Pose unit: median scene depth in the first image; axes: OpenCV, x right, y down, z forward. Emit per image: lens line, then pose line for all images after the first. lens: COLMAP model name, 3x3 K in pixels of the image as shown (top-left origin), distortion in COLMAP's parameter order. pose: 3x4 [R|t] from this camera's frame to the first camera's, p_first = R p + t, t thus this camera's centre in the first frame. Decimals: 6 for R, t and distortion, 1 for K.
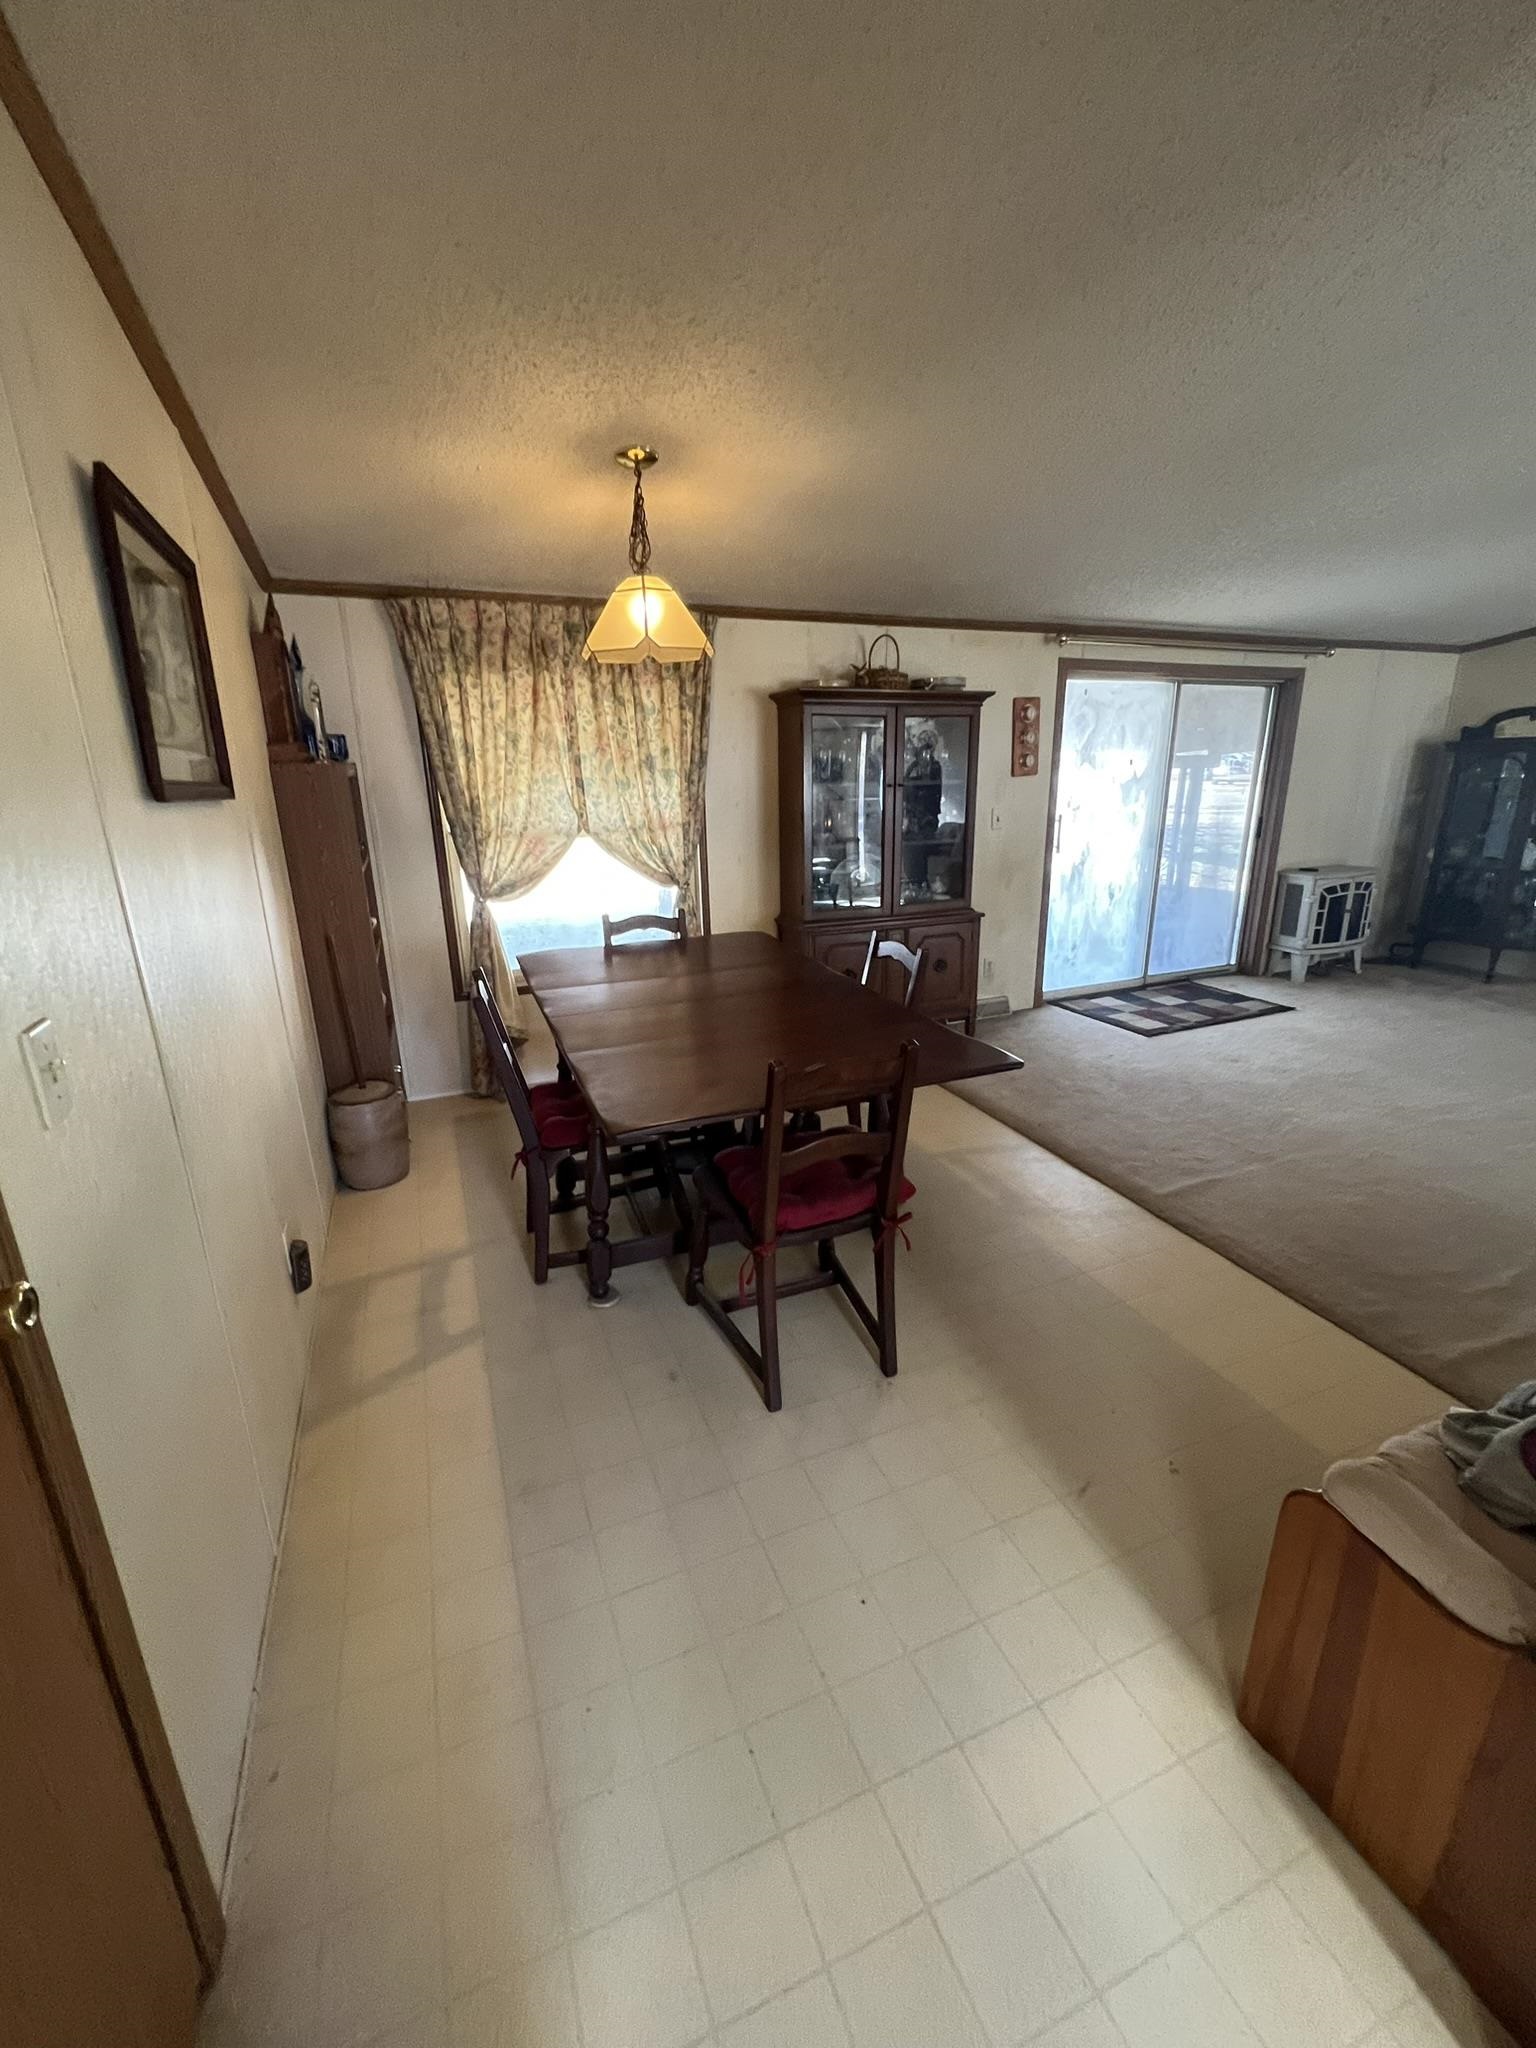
lens RADIAL K [[847.7, 0, 774.8], [0, 847.7, 1017.3], [0, 0, 1]] dist [-0.001511, 0.000533]
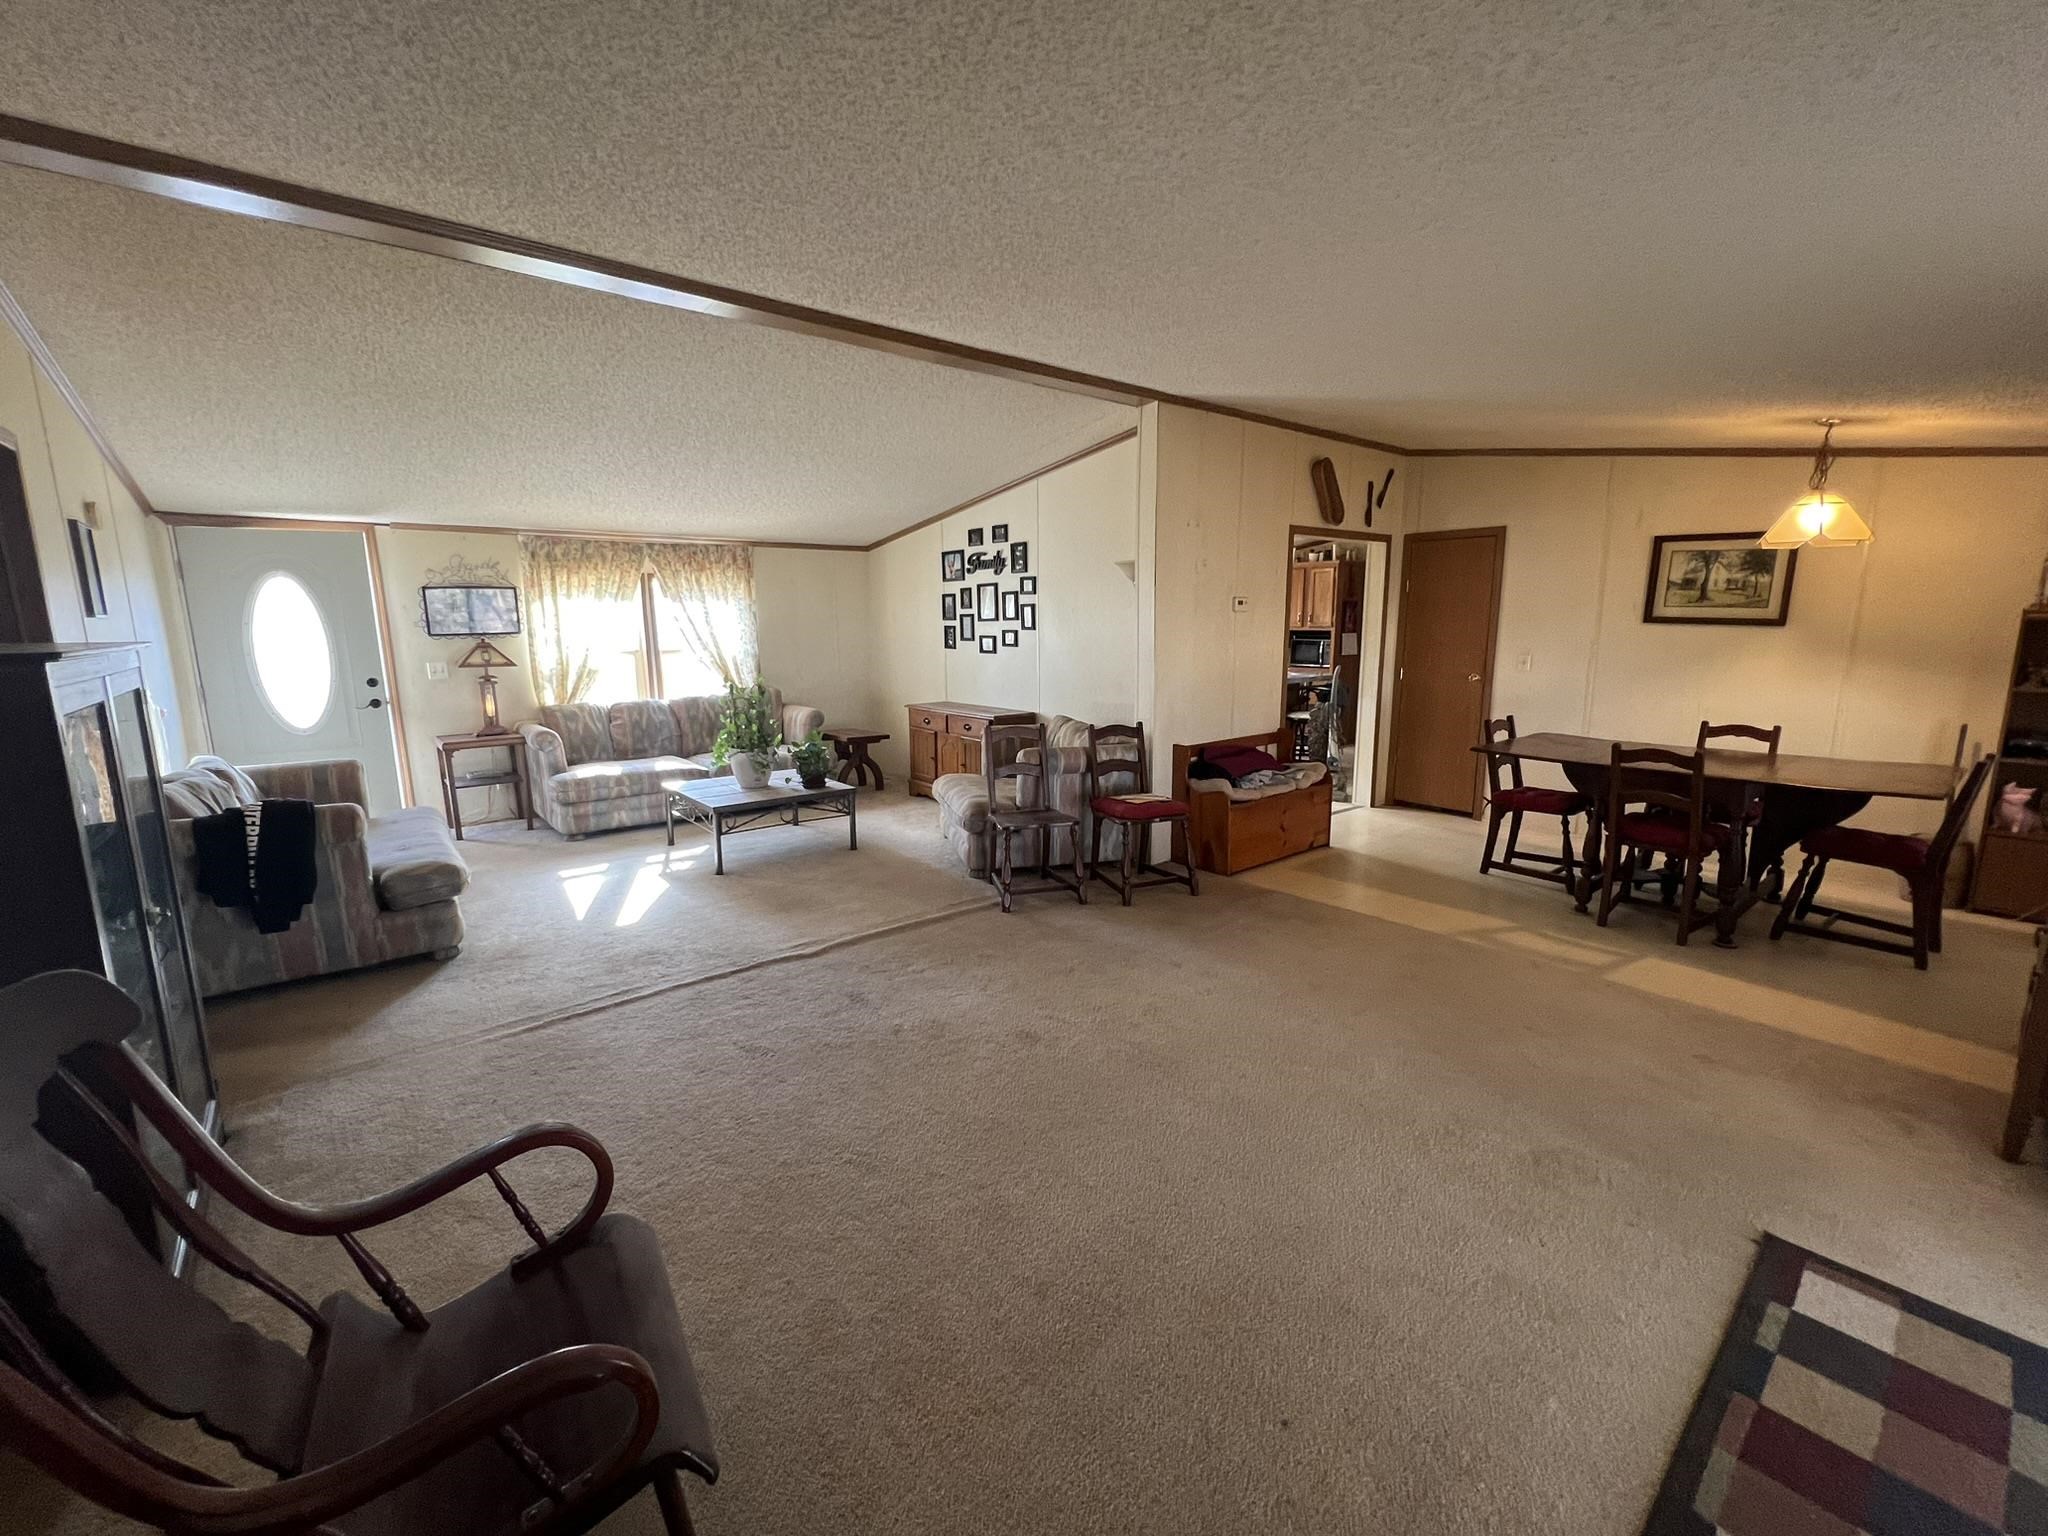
lens RADIAL K [[847.7, 0, 1024.3], [0, 847.7, 769.5], [0, 0, 1]] dist [-0.001511, 0.000533]
pose [[-0.956864, 0.070197, -0.281929, 0.895489], [-0.066549, 0.891620, 0.447868, -0.356474], [0.282812, 0.447311, -0.848487, 1.130519]]
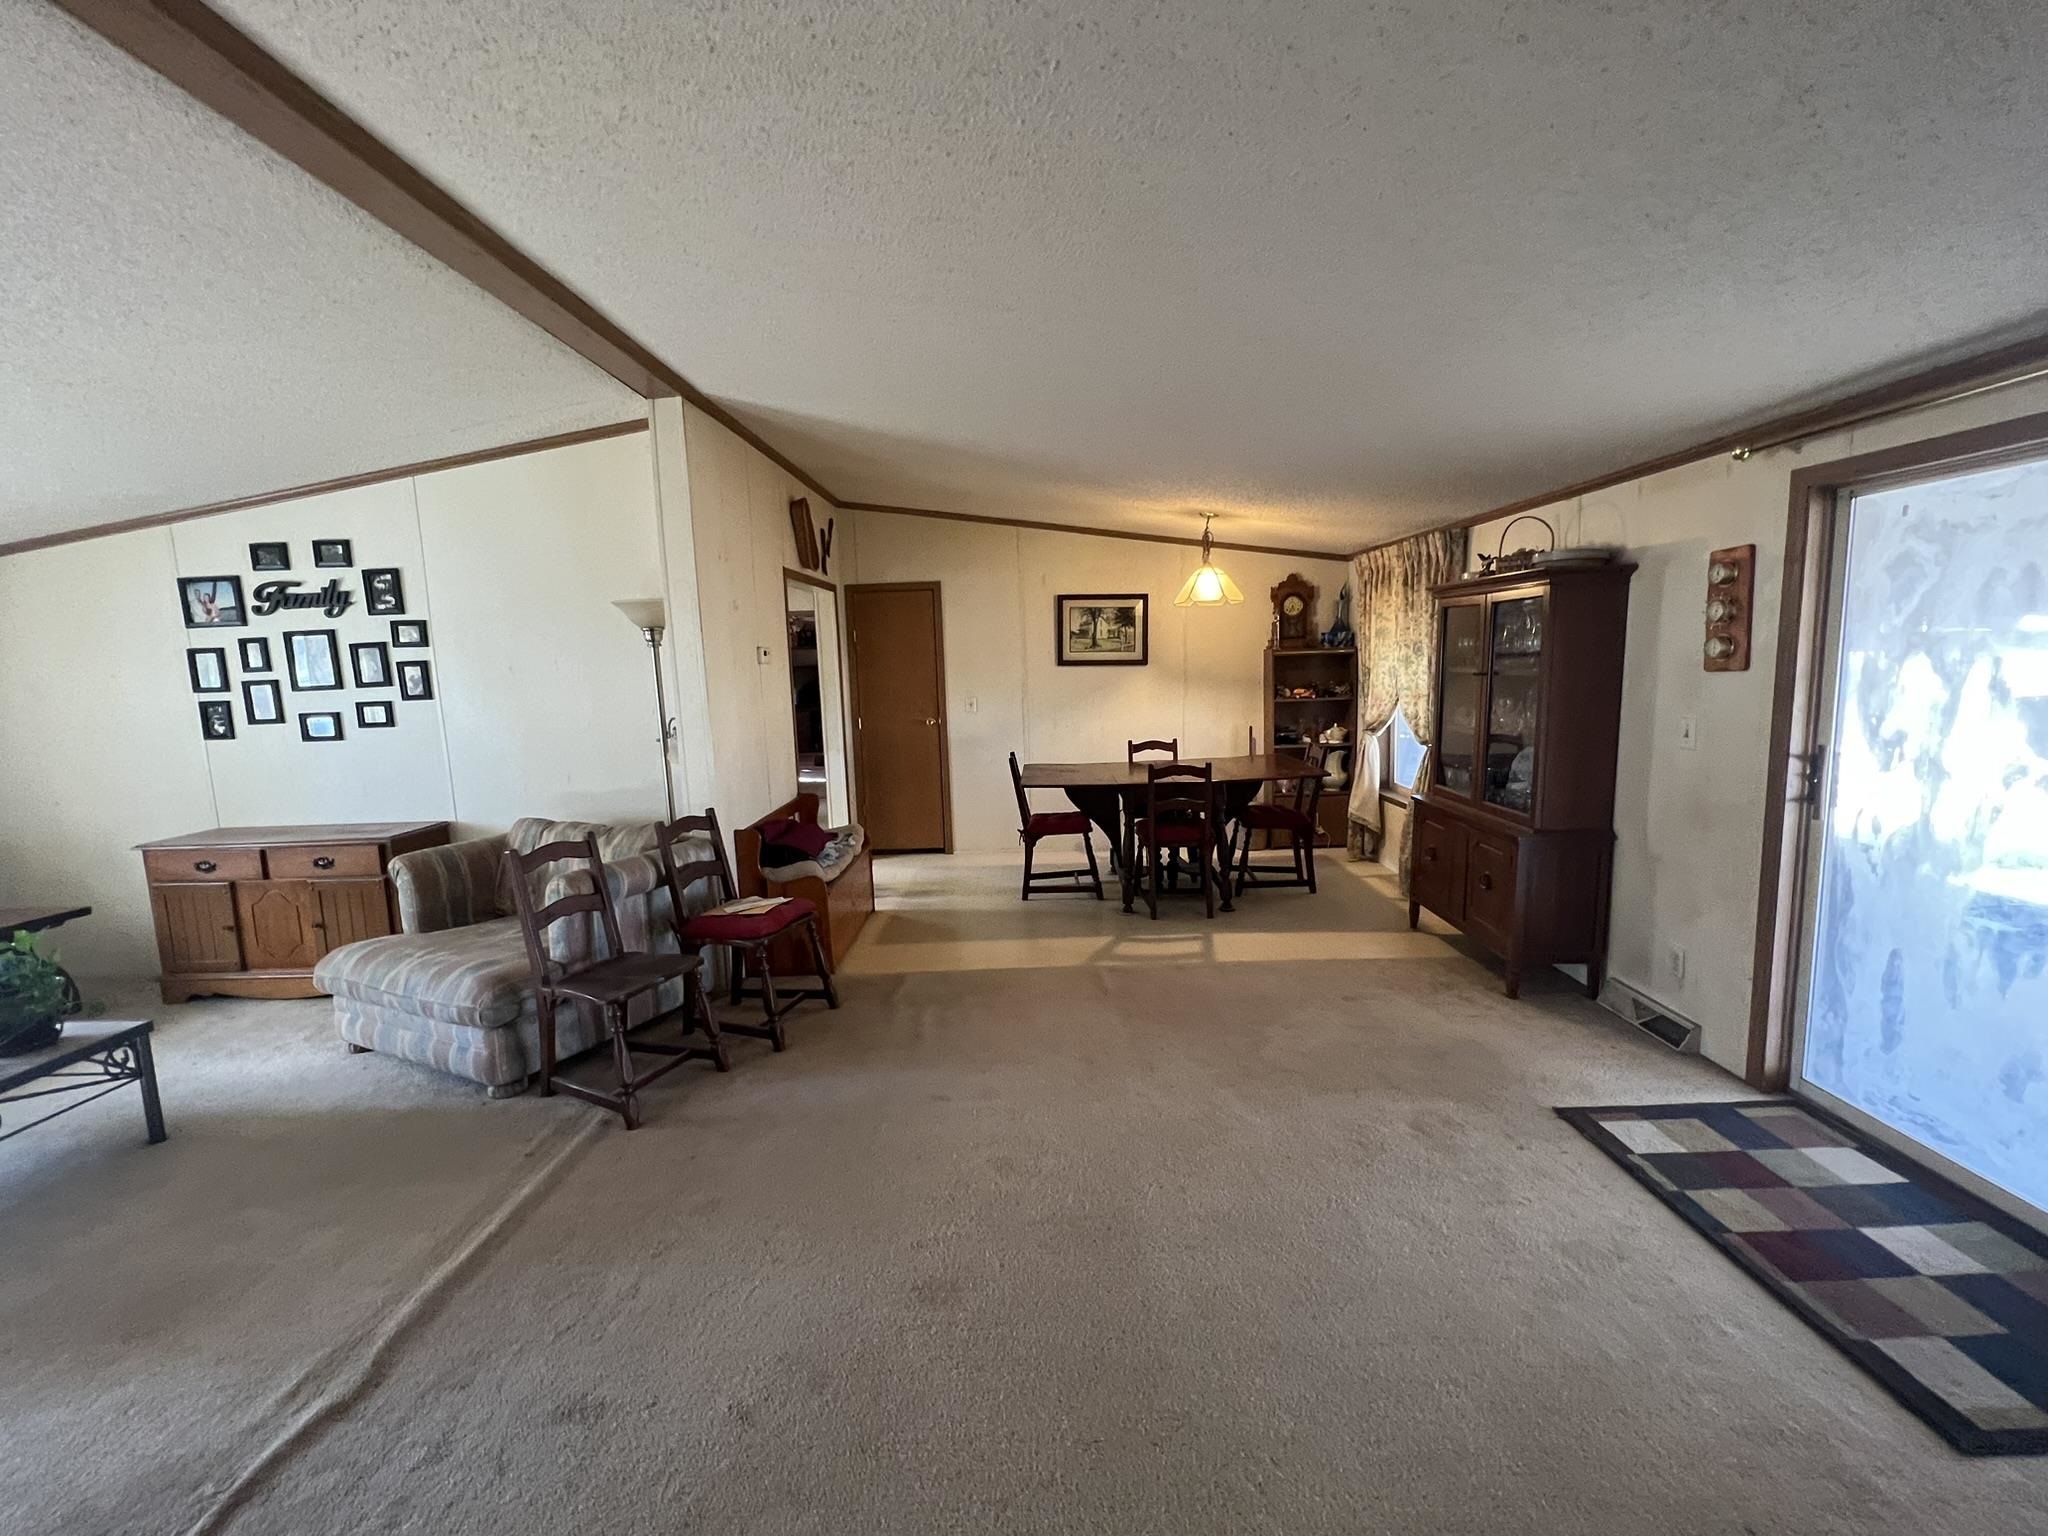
lens RADIAL K [[847.7, 0, 1018.8], [0, 847.7, 763.5], [0, 0, 1]] dist [-0.001511, 0.000533]
pose [[-0.398834, 0.141709, -0.906008, 1.061083], [-0.231301, 0.940498, 0.248925, -0.257432], [0.887373, 0.308840, -0.342325, 0.779513]]
